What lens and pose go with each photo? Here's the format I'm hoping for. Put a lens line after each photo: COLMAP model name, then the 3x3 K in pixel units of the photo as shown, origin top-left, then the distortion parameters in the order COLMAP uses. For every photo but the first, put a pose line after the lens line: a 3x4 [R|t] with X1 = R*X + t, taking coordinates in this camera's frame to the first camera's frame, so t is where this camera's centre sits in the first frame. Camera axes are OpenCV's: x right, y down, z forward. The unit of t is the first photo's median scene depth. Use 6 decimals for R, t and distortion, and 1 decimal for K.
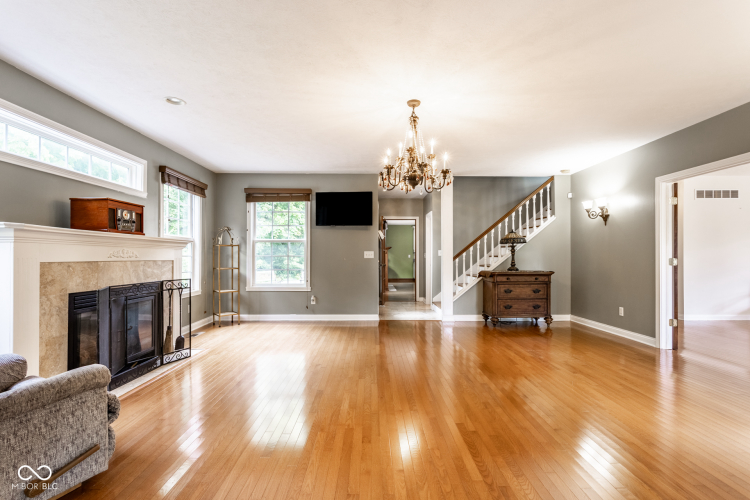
lens RADIAL K [[361.1, 0, 373.4], [0, 361.1, 252.4], [0, 0, 1]] dist [-0.000508, 0.000205]
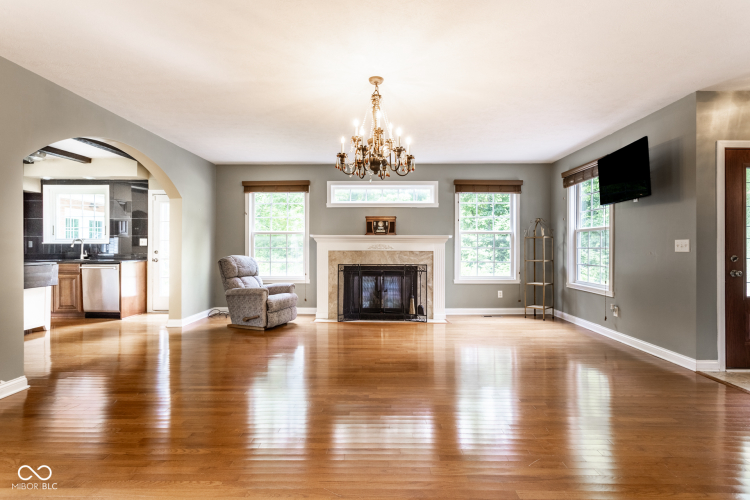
lens RADIAL K [[361.1, 0, 373.4], [0, 361.1, 252.4], [0, 0, 1]] dist [-0.000508, 0.000205]
pose [[-0.029697, 0.007820, -0.999528, 0.796795], [0.007275, 0.999945, 0.007607, 0.013016], [0.999532, -0.007045, -0.029752, 0.785497]]
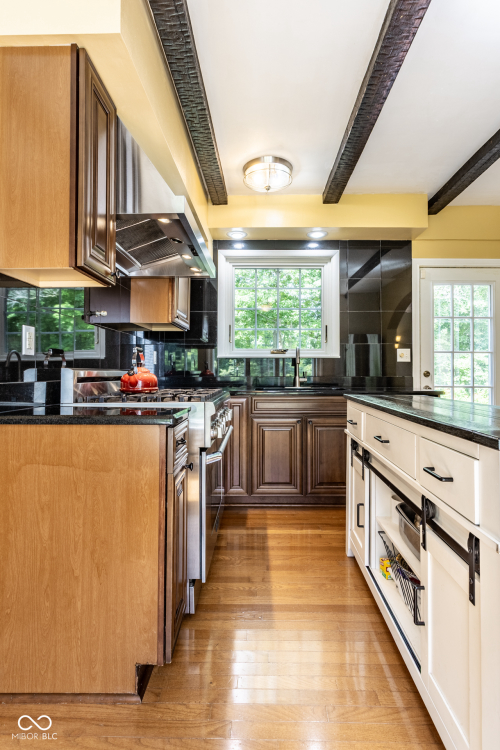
lens RADIAL K [[379.9, 0, 252.0], [0, 379.9, 358.2], [0, 0, 1]] dist [0.001761, 0.000495]
pose [[-0.015967, -0.031364, -0.999380, 0.210229], [0.005803, 0.999488, -0.031460, 0.006672], [0.999856, -0.006302, -0.015777, -0.487615]]
